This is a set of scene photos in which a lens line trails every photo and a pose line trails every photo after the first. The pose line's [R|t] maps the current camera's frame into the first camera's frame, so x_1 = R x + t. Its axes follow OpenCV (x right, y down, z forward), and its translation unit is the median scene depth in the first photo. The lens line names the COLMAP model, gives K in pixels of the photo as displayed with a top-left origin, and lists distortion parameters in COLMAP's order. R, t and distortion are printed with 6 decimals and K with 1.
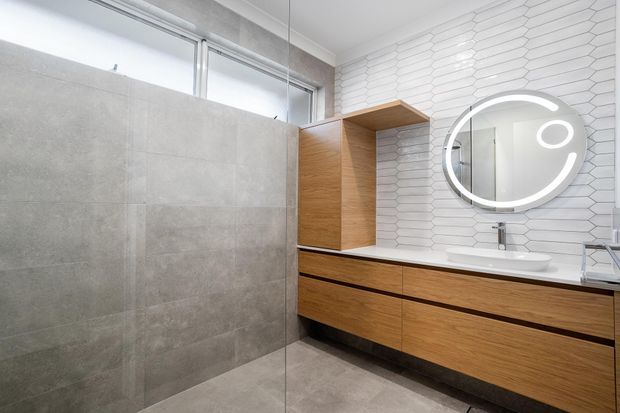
lens RADIAL K [[292.8, 0, 310.0], [0, 292.8, 206.5], [0, 0, 1]] dist [-0.053979, 0.026984]
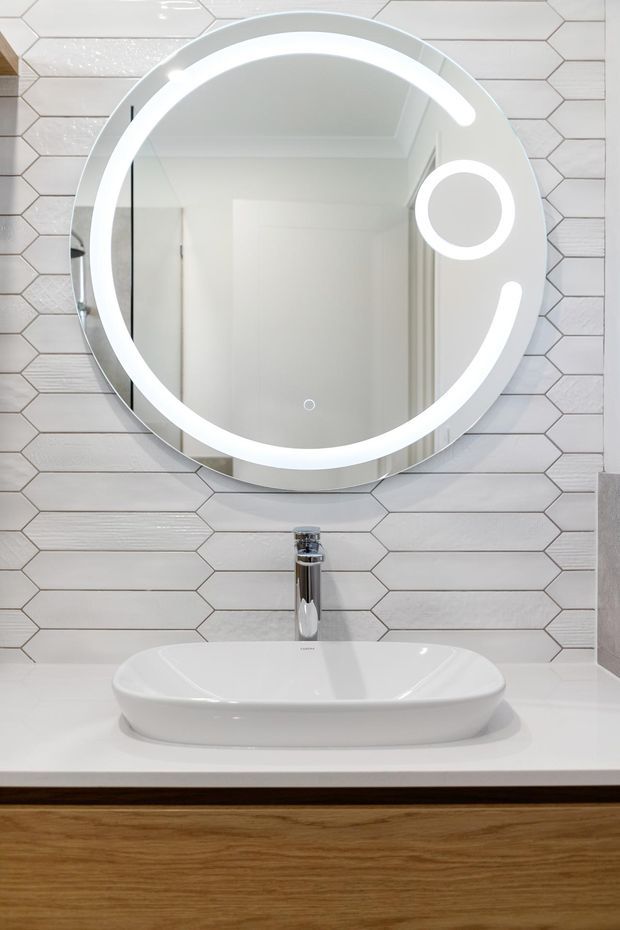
lens RADIAL K [[897.4, 0, 310.0], [0, 897.4, 465.0], [0, 0, 1]] dist [0.000350, -0.001681]
pose [[0.721748, -0.010560, 0.692075, 0.124725], [-0.002569, 0.999836, 0.017934, -0.016278], [-0.692151, -0.014722, 0.721603, 0.435821]]
